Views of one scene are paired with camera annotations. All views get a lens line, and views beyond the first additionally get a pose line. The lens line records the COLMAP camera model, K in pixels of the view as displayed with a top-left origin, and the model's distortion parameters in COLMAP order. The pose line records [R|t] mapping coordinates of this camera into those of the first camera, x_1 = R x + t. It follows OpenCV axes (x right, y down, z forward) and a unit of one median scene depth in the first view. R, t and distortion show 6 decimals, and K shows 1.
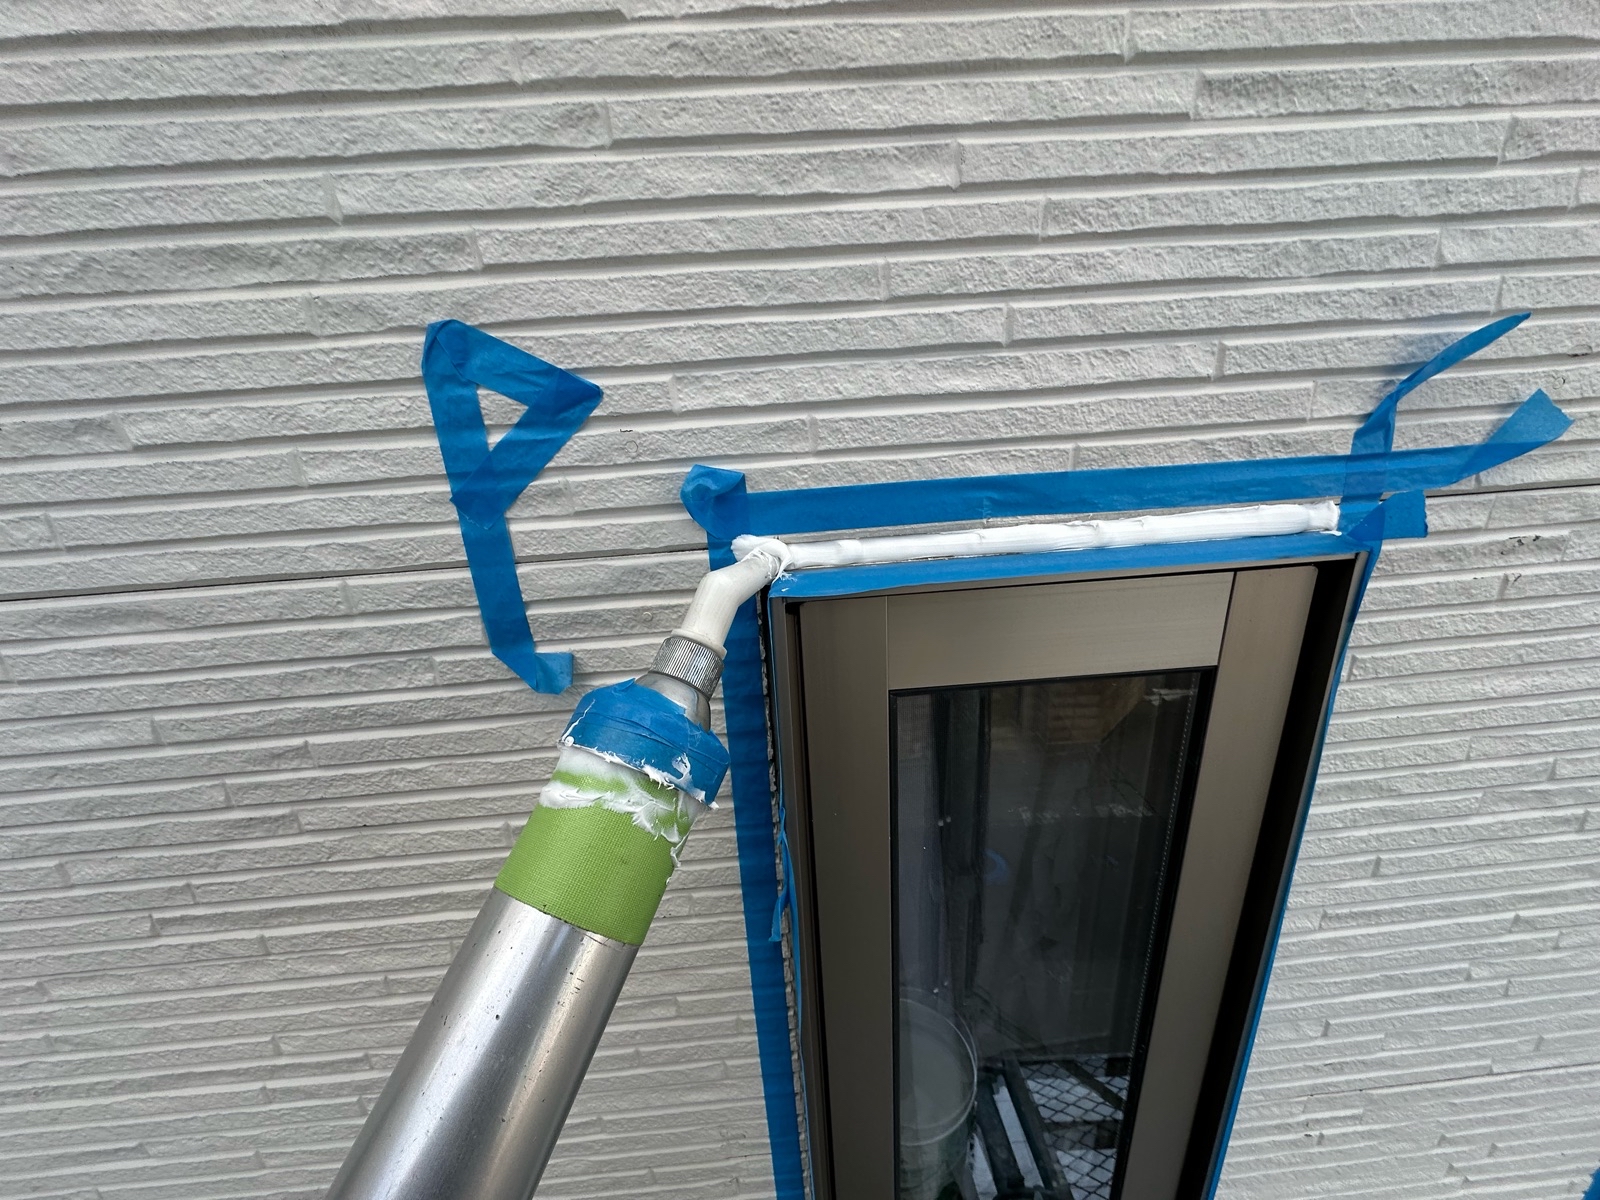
lens RADIAL K [[631.8, 0, 803.7], [0, 631.8, 595.3], [0, 0, 1]] dist [-0.003037, 0.000434]
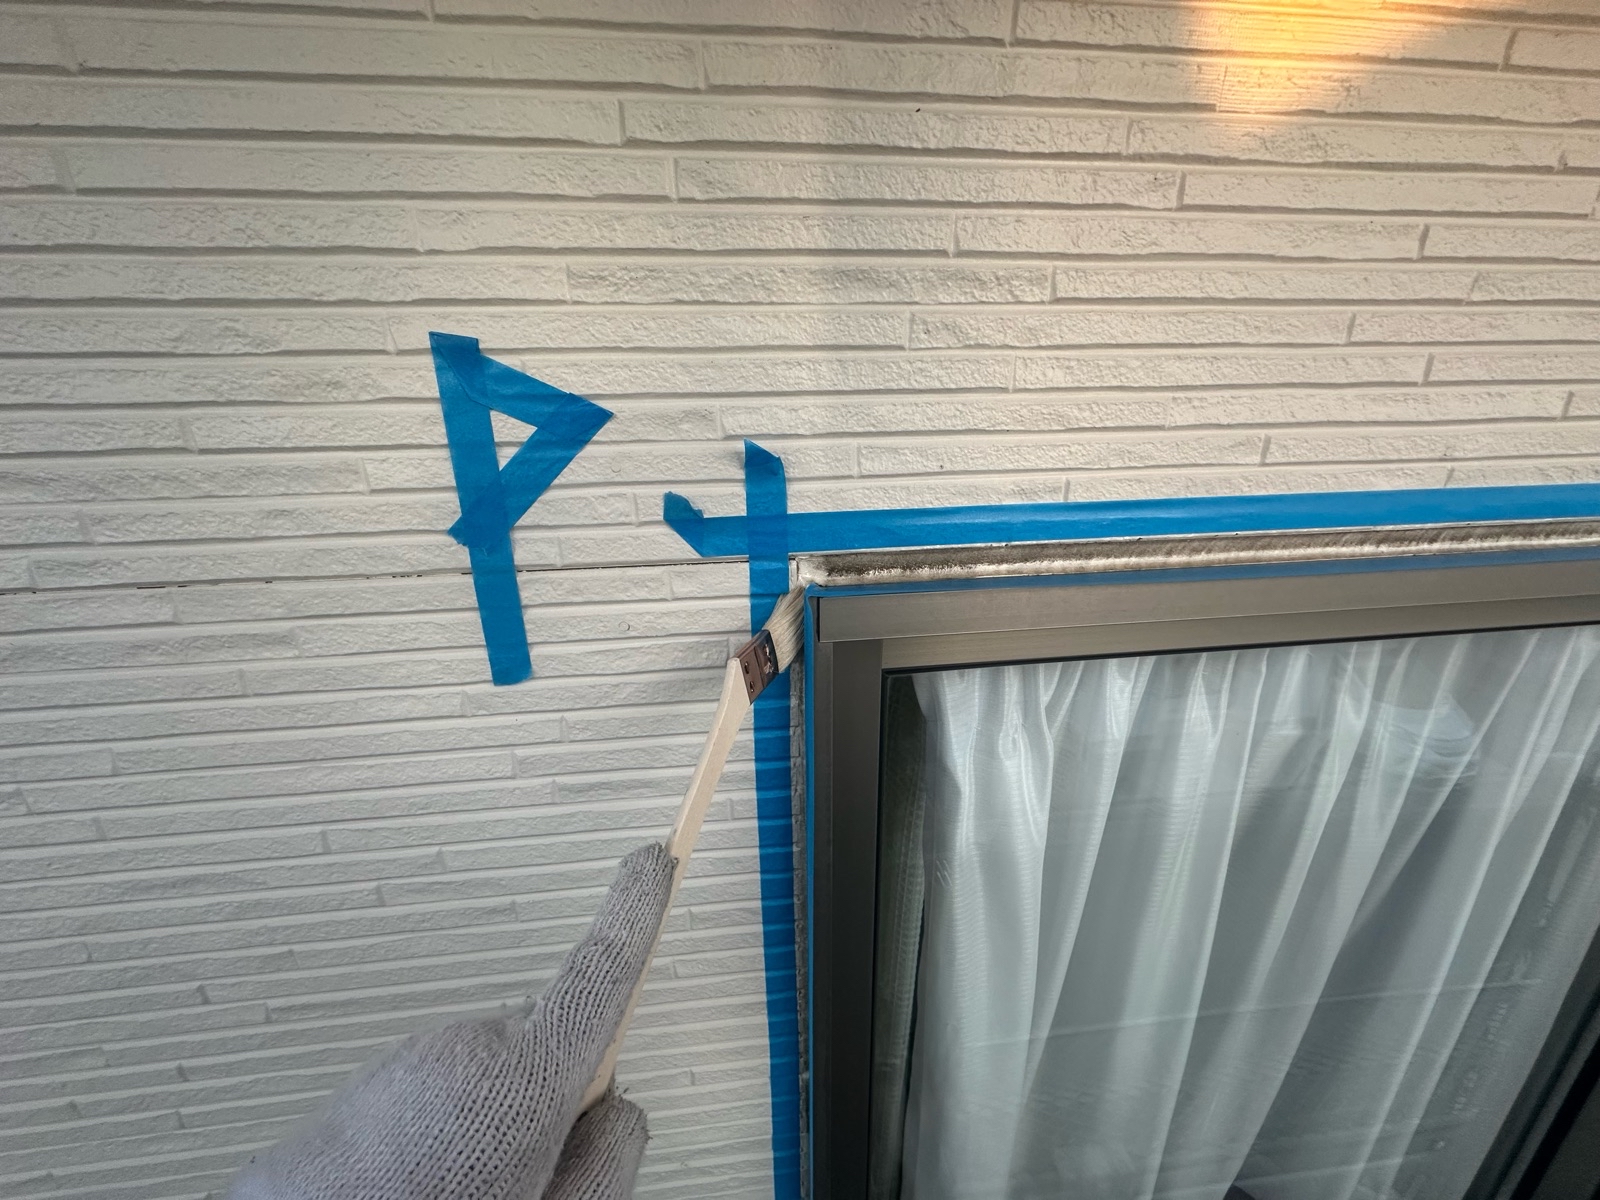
lens RADIAL K [[573.1, 0, 798.4], [0, 573.1, 585.9], [0, 0, 1]] dist [-0.002118, 0.000155]
pose [[0.997710, 0.024564, 0.063012, -1.006911], [-0.022148, 0.999003, -0.038759, 0.074895], [-0.063902, 0.037275, 0.997260, -0.034048]]
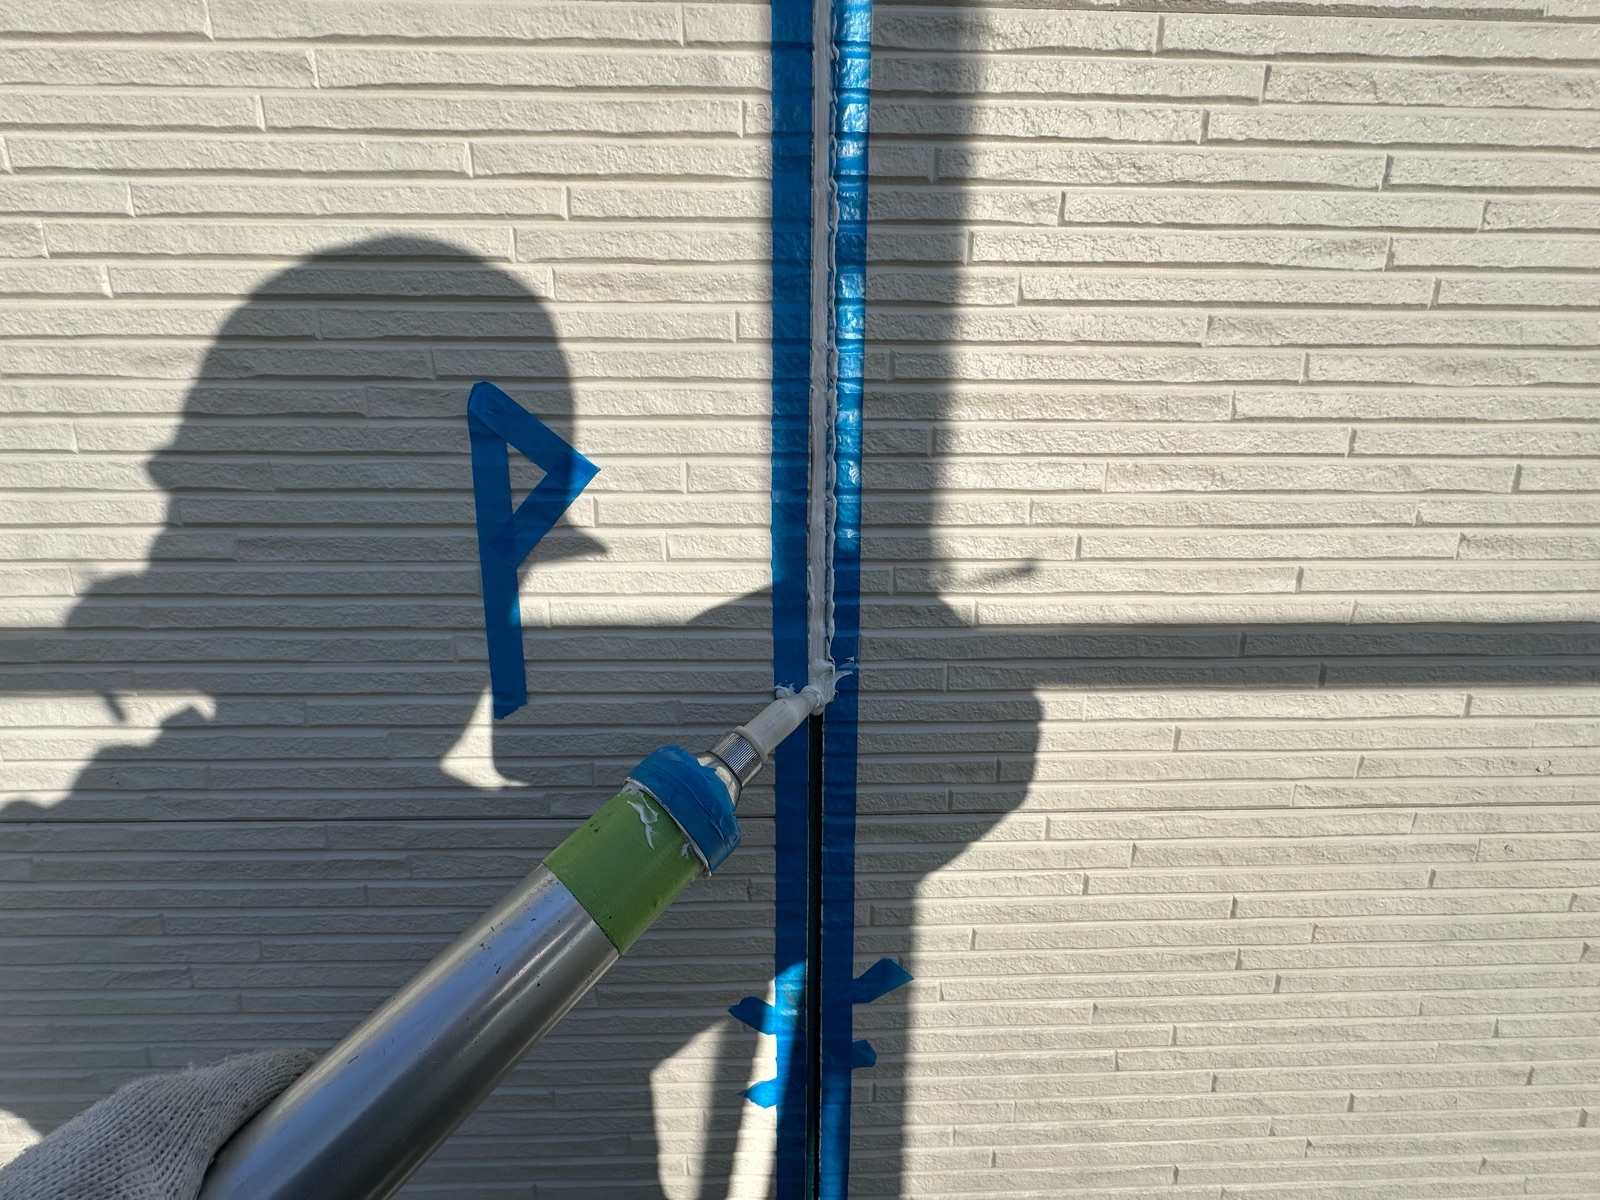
lens RADIAL K [[631.8, 0, 804.5], [0, 631.8, 601.7], [0, 0, 1]] dist [-0.003037, 0.000434]
pose [[0.997613, 0.064956, -0.023419, -0.850217], [-0.067601, 0.987895, -0.139622, -0.324651], [0.014067, 0.140872, 0.989928, -0.474052]]
